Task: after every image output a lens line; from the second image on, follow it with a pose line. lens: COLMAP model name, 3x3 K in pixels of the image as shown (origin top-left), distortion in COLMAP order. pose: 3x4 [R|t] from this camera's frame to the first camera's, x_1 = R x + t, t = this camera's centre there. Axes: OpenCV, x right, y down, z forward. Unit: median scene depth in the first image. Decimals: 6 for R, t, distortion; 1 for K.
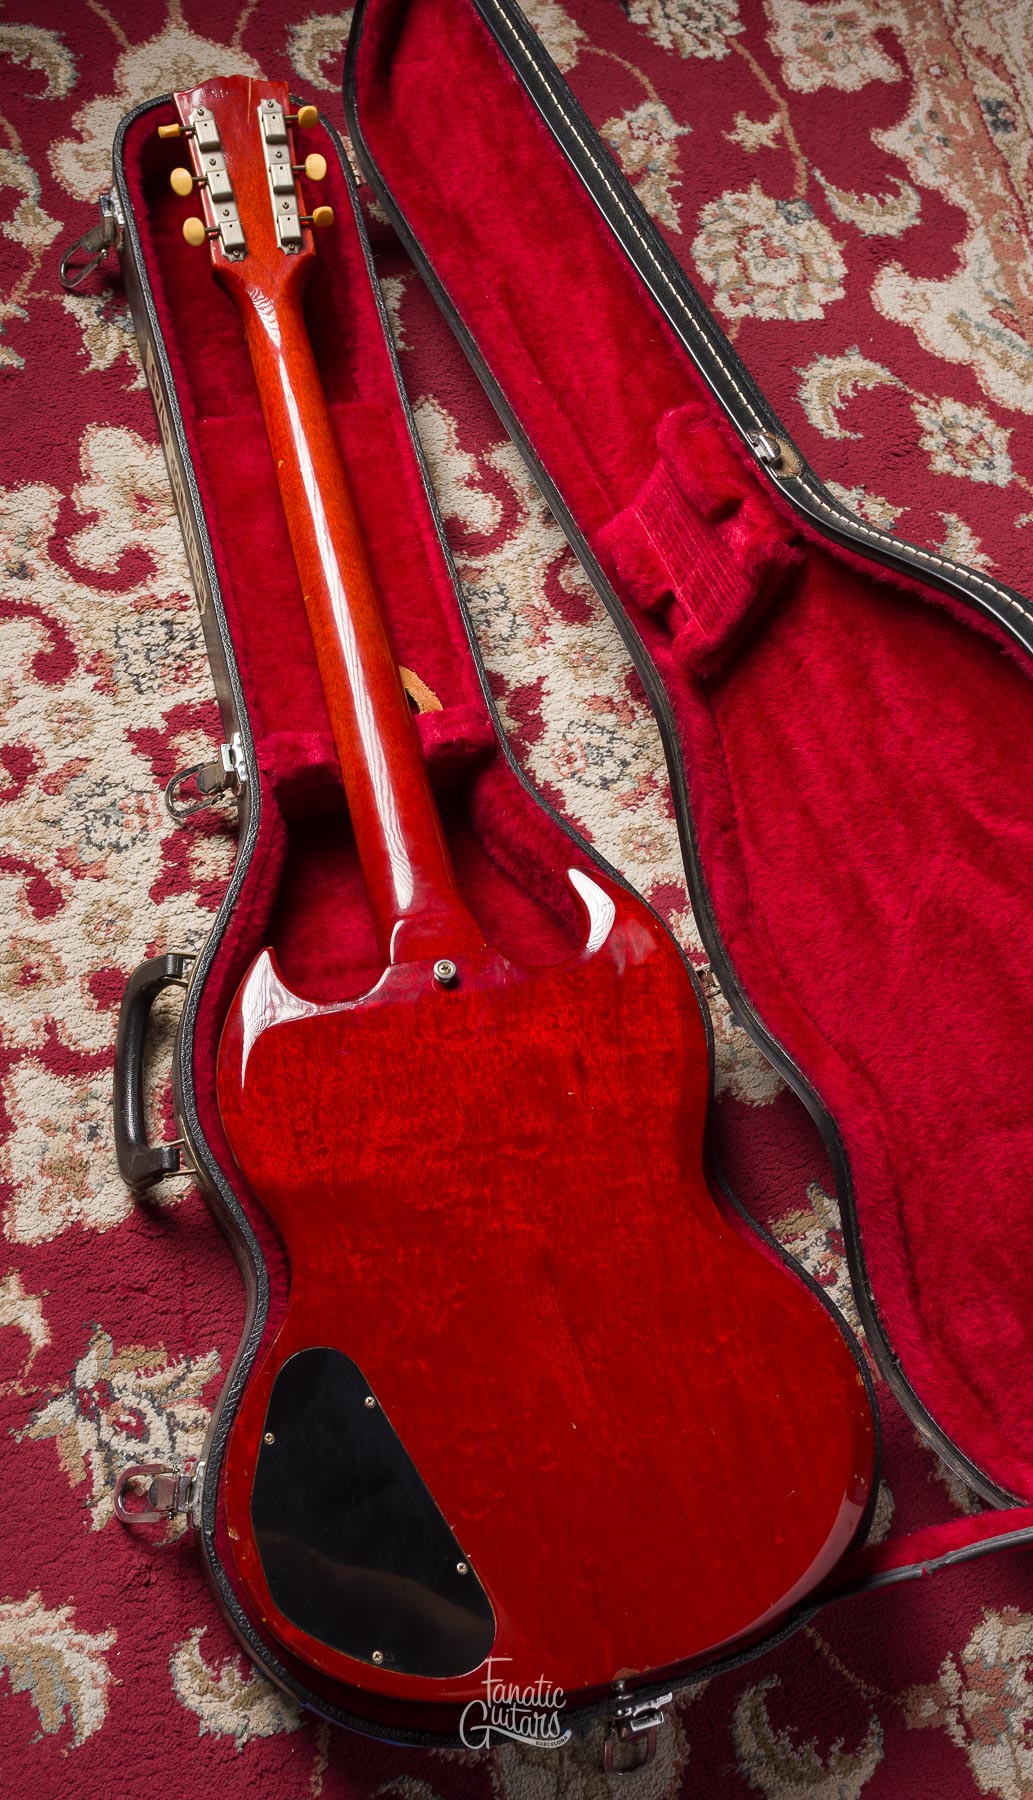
lens RADIAL K [[1719.6, 0, 425.9], [0, 1719.6, 897.1], [0, 0, 1]] dist [-0.002022, 0.000000]
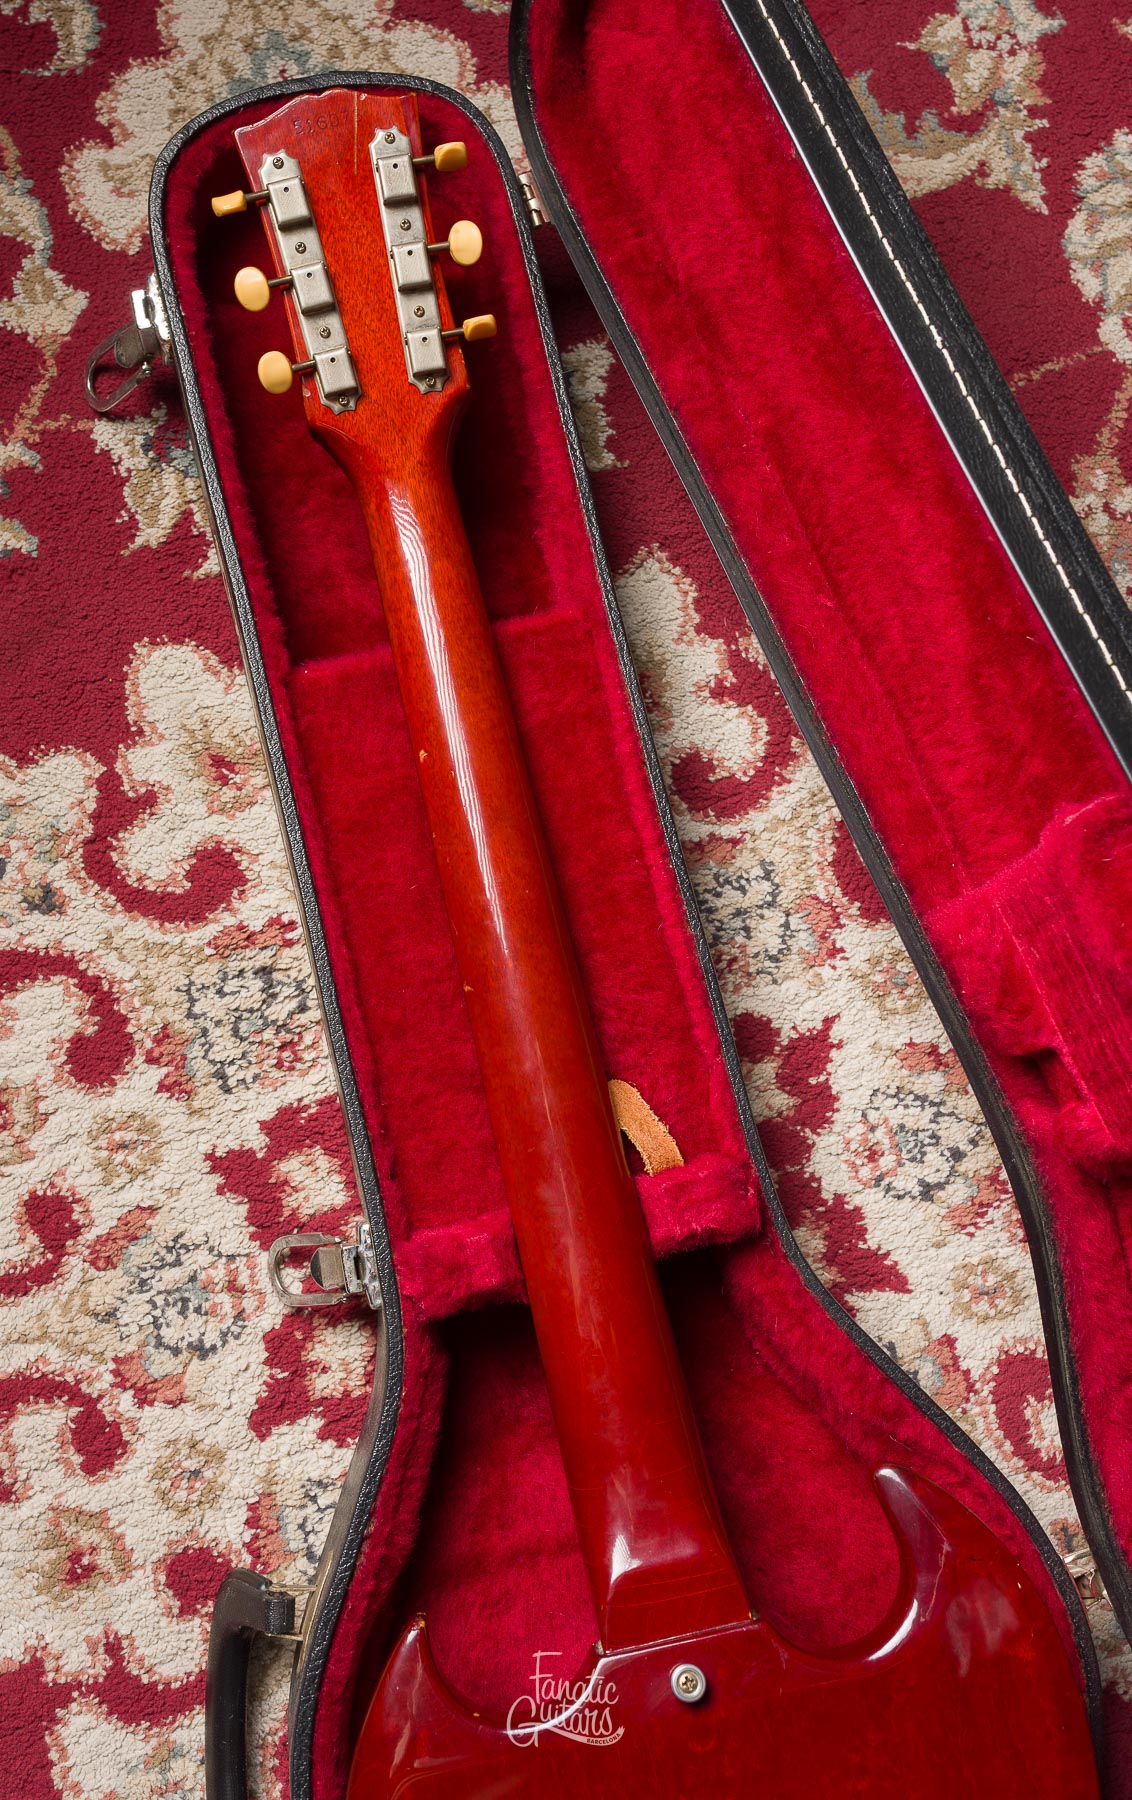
lens RADIAL K [[1860.5, 0, 491.4], [0, 1860.5, 823.3], [0, 0, 1]] dist [-0.001033, 0.000000]
pose [[0.995682, -0.012133, -0.092030, 0.004732], [0.027988, 0.984522, 0.173009, -0.346277], [0.088506, -0.174838, 0.980611, 0.316434]]
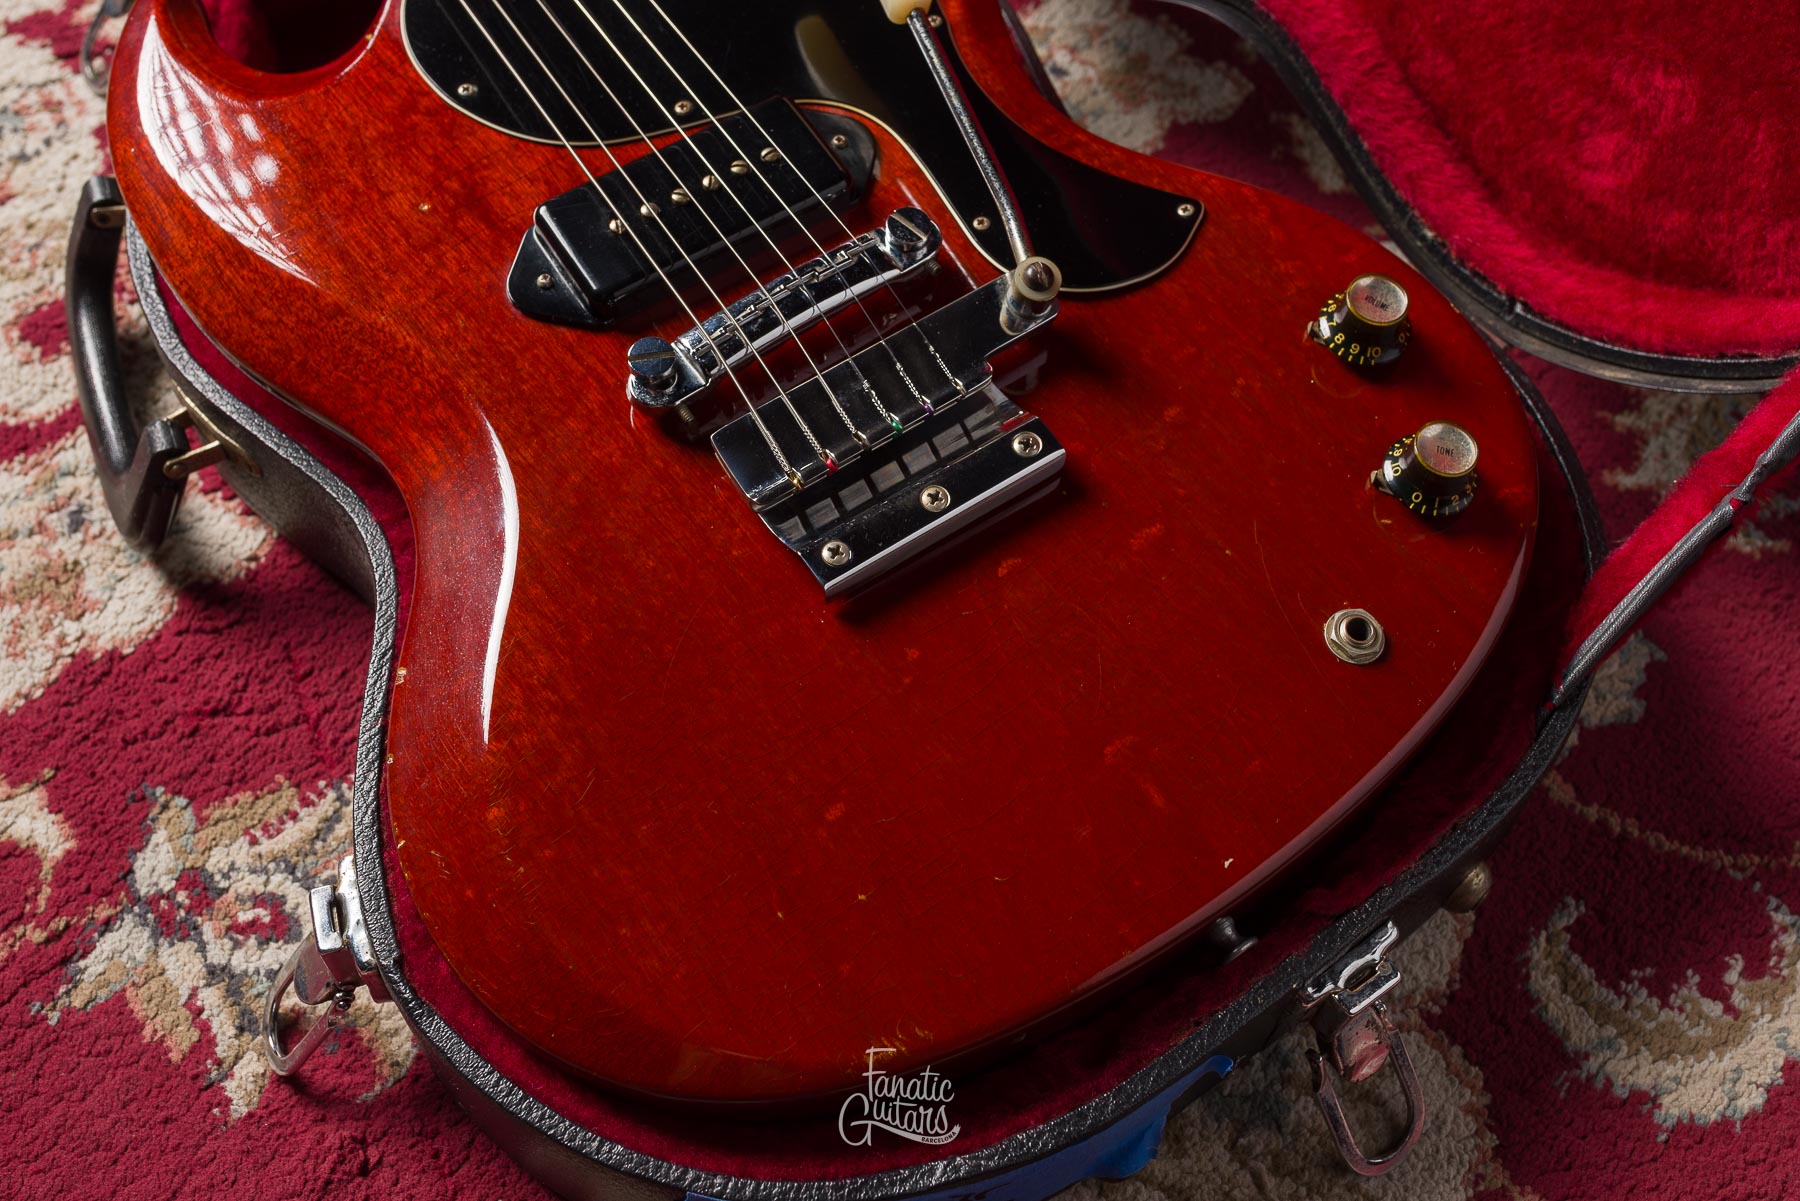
lens RADIAL K [[1773.2, 0, 898.5], [0, 1773.2, 600.9], [0, 0, 1]] dist [0.002478, 0.000000]
pose [[0.923082, -0.380551, 0.055681, 0.014765], [0.384516, 0.910074, -0.154636, 0.326281], [0.008173, 0.164152, 0.986401, 0.385813]]
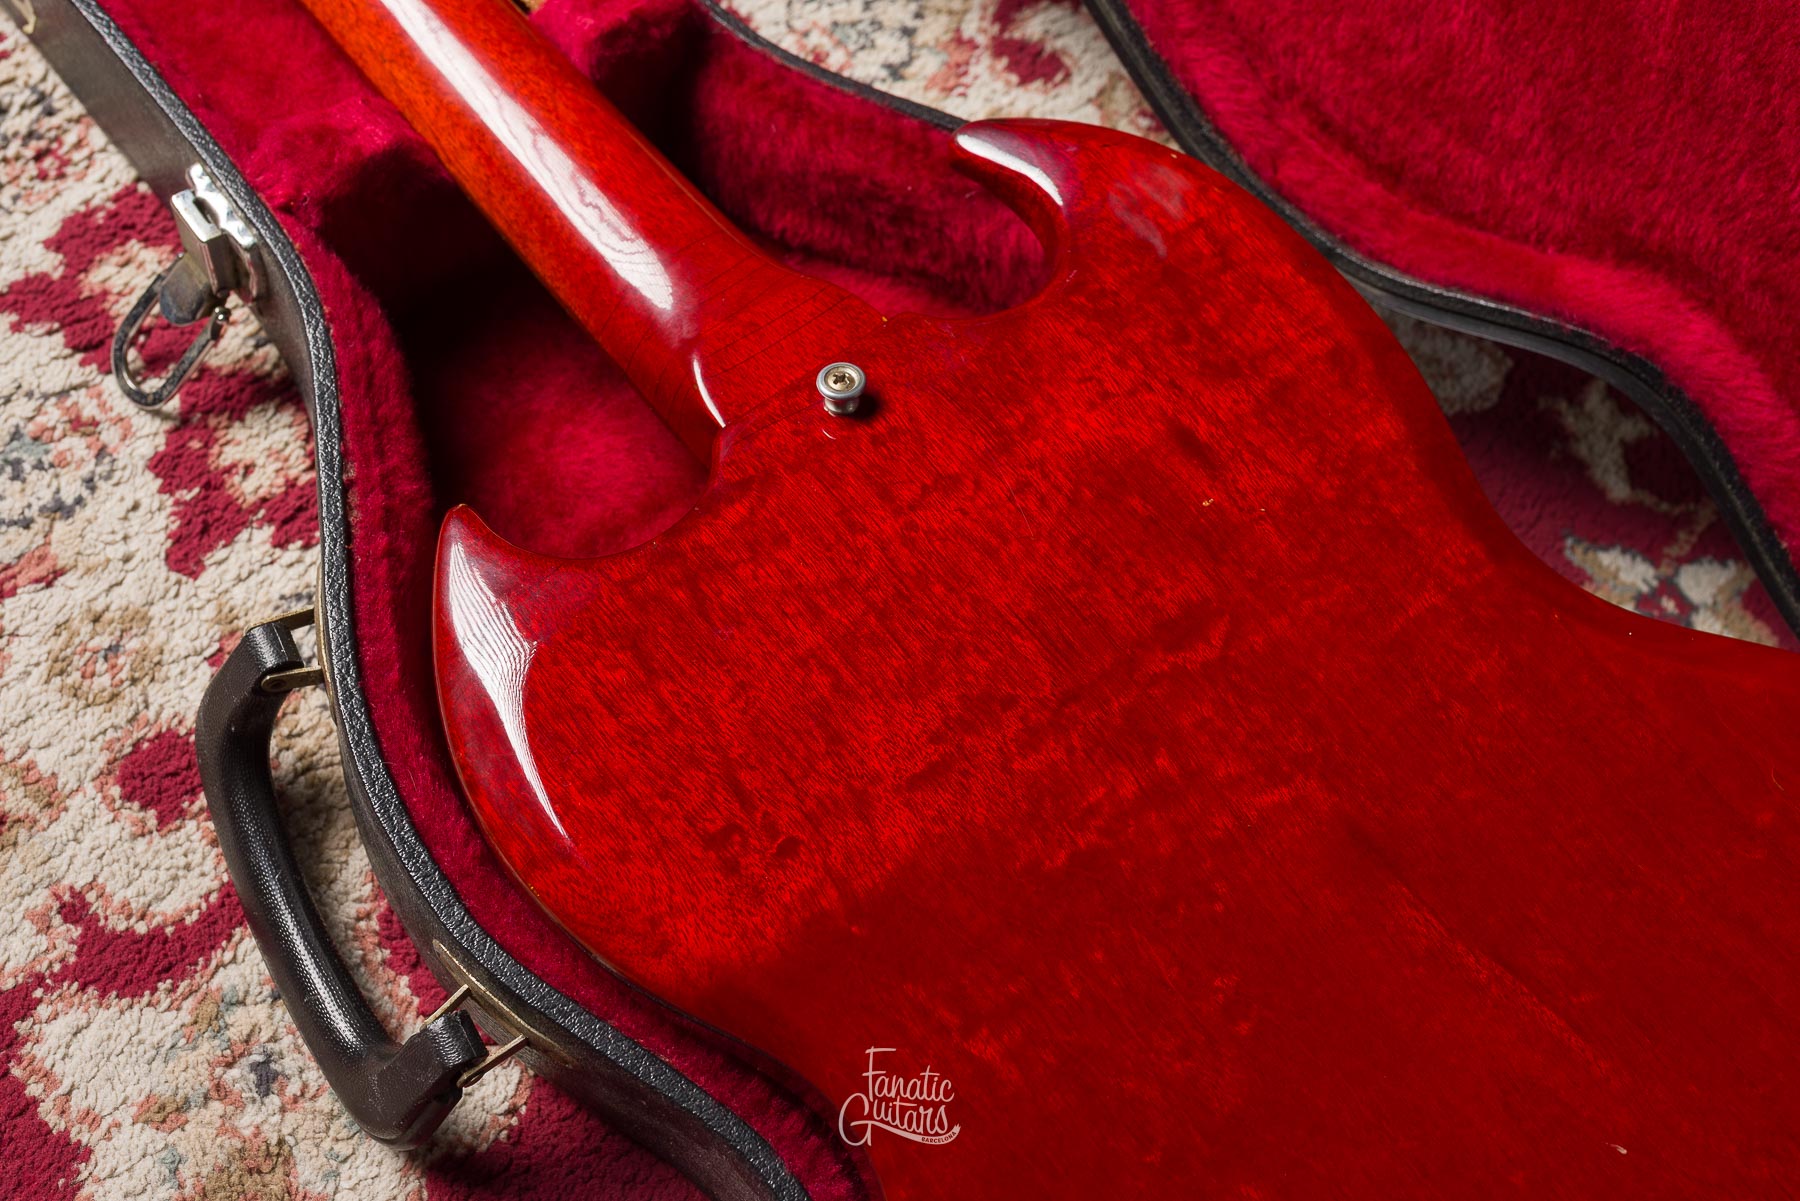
lens RADIAL K [[1773.2, 0, 894.6], [0, 1773.2, 598.3], [0, 0, 1]] dist [0.002478, 0.000000]
pose [[0.885721, -0.421847, 0.193763, -0.079538], [0.427657, 0.903849, 0.012910, 0.081557], [-0.180578, 0.071430, 0.980964, 0.470699]]
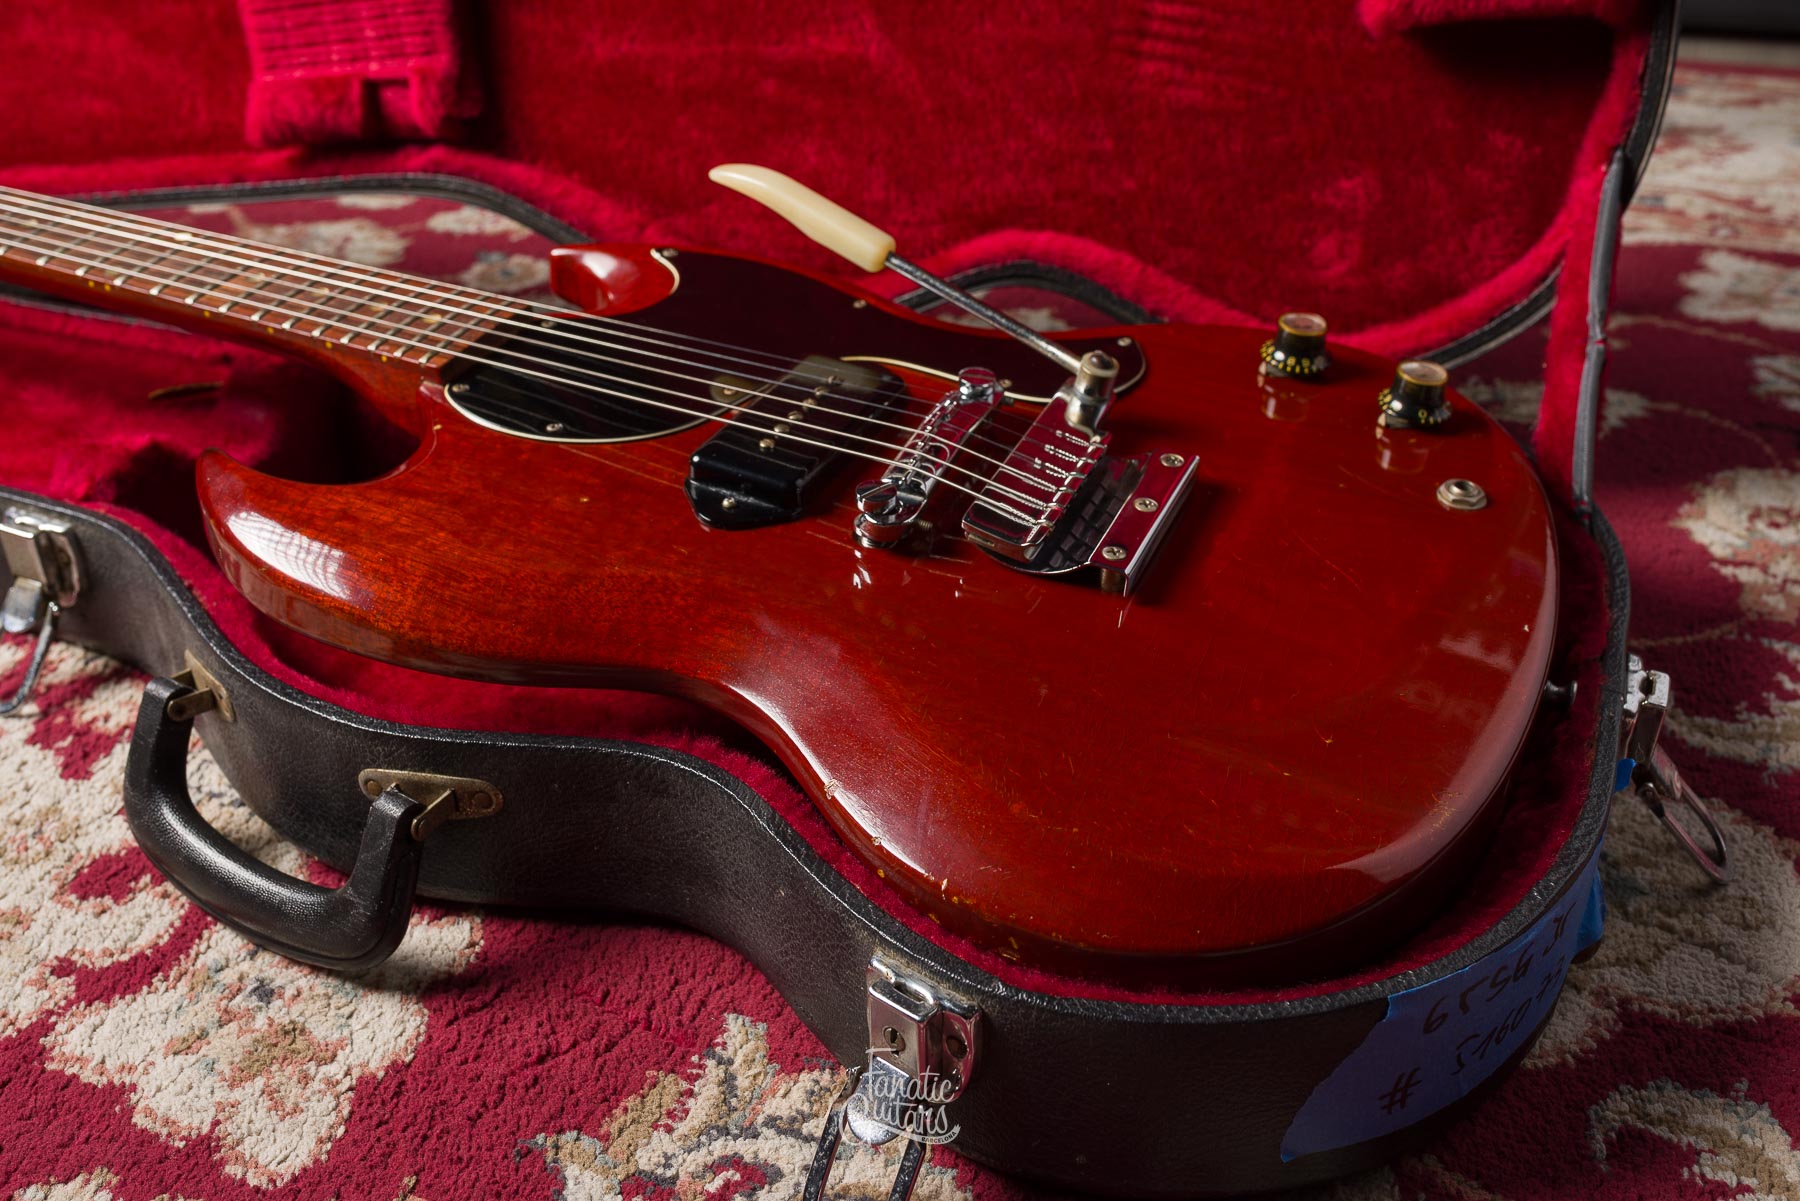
lens RADIAL K [[1773.2, 0, 897.8], [0, 1773.2, 596.2], [0, 0, 1]] dist [0.002478, 0.000000]
pose [[0.588214, -0.570684, 0.572995, -0.291490], [0.793154, 0.545388, -0.271033, 0.336889], [-0.157831, 0.613899, 0.773445, 0.436141]]
